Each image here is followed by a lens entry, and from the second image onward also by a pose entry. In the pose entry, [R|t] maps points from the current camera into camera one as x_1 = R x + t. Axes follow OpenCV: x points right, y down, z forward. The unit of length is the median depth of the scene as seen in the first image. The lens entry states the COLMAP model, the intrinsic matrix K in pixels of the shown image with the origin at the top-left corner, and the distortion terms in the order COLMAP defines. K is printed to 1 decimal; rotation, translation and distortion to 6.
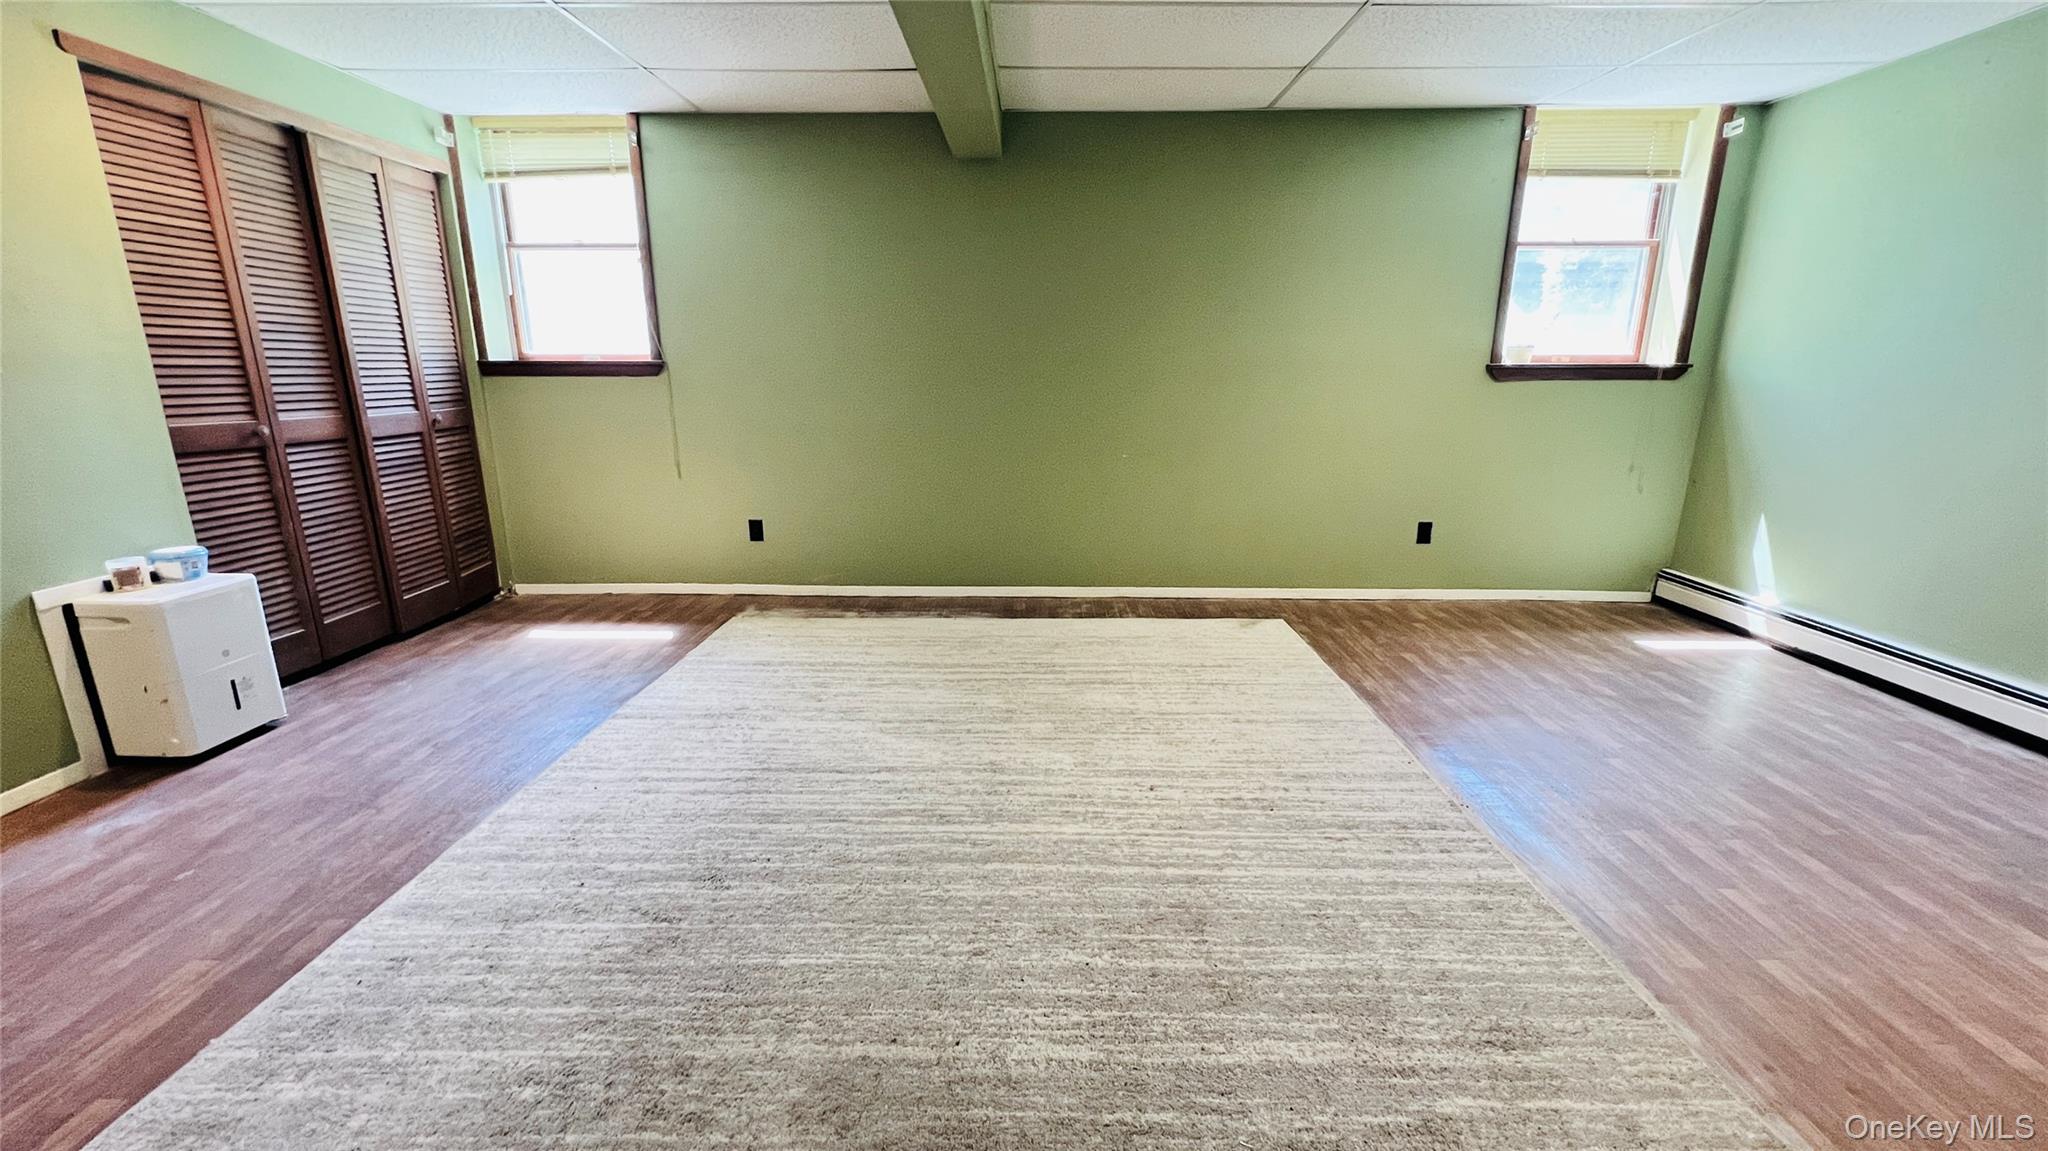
lens RADIAL K [[820.2, 0, 1022.3], [0, 820.2, 568.2], [0, 0, 1]] dist [-0.001377, 0.000086]
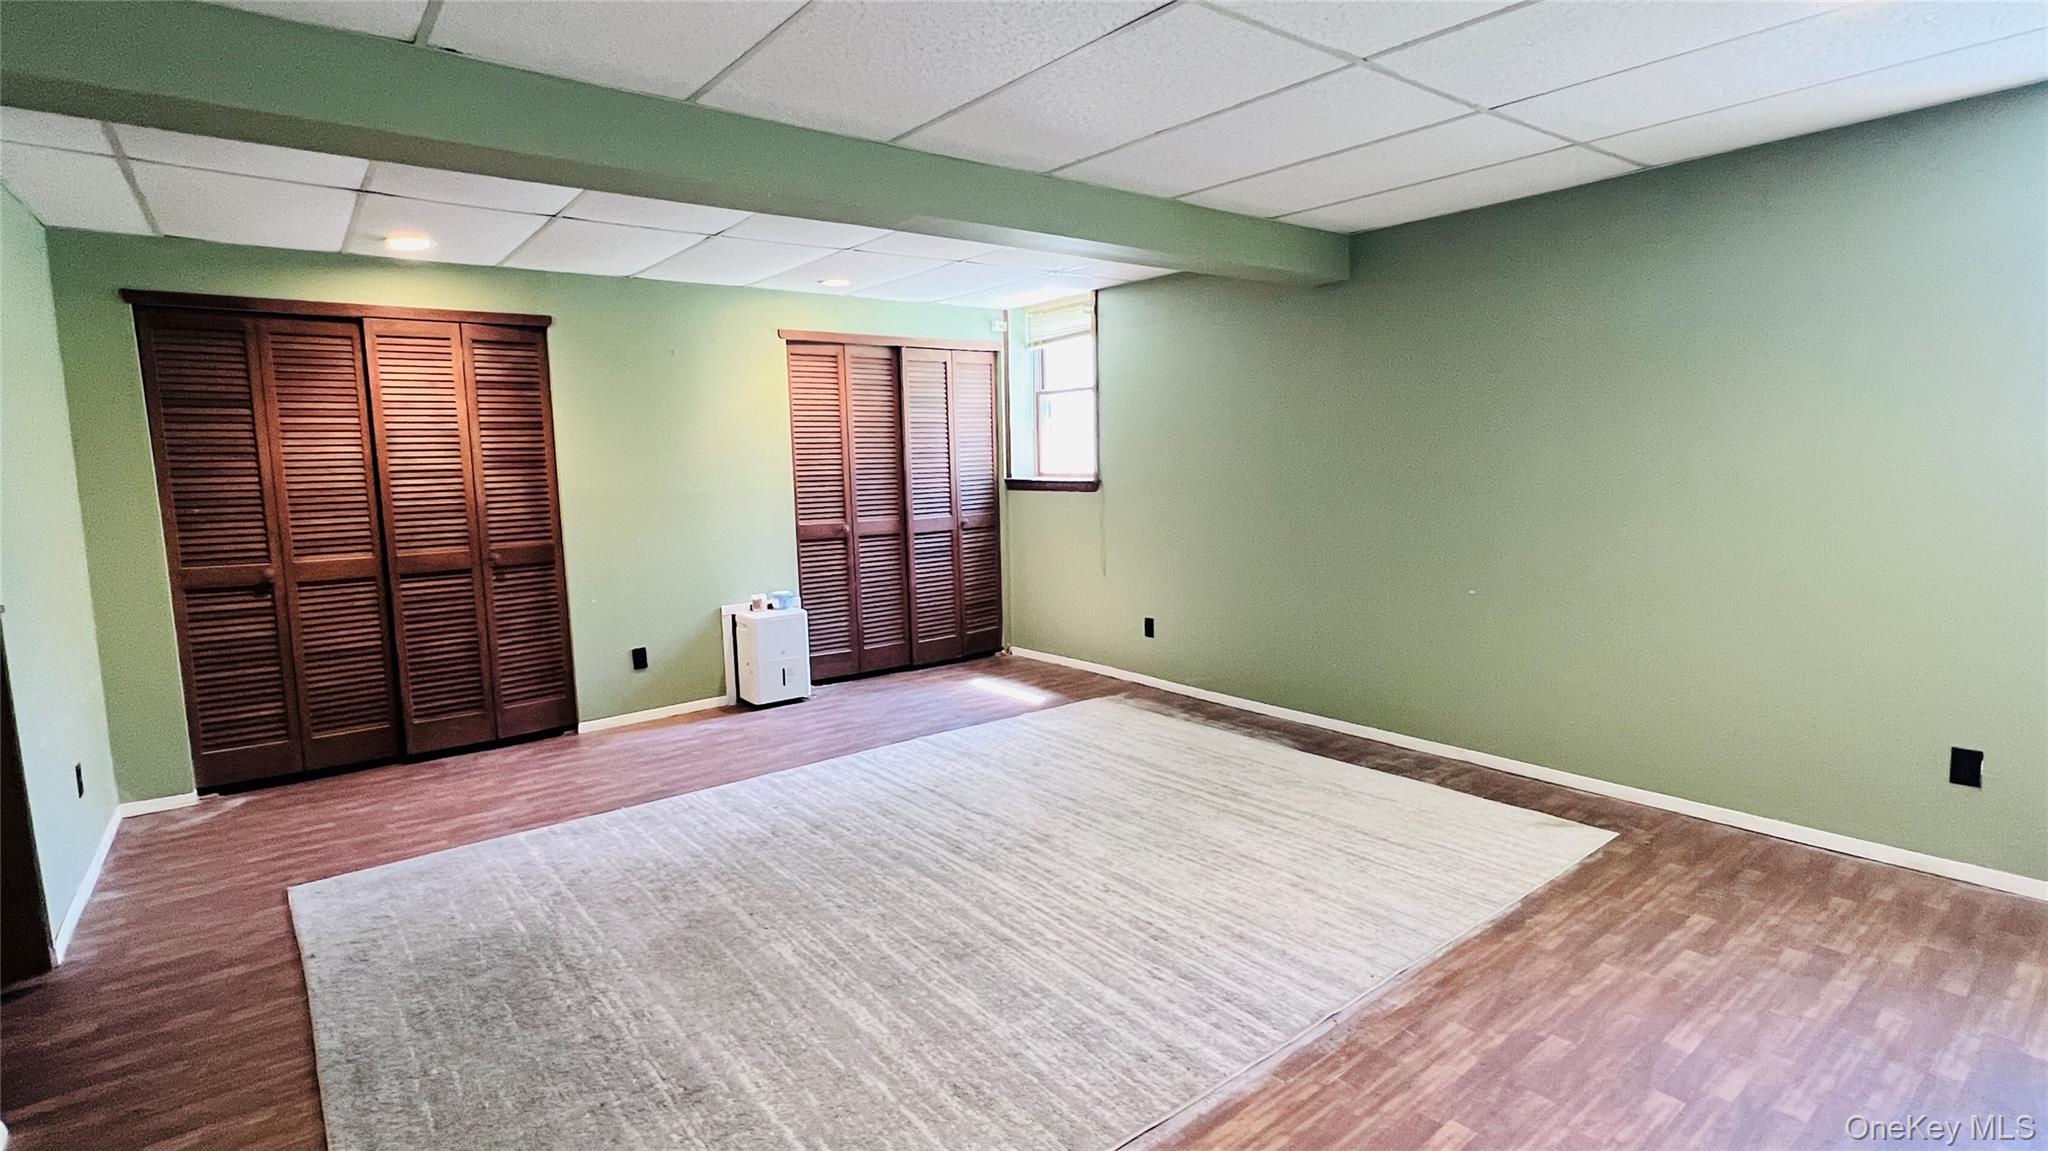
lens RADIAL K [[961.0, 0, 1019.0], [0, 961.0, 579.0], [0, 0, 1]] dist [-0.002619, -0.000875]
pose [[0.635479, 0.082801, -0.767666, 0.737916], [-0.160192, 0.986739, -0.026178, -0.063962], [0.755318, 0.139610, 0.640316, 0.022334]]
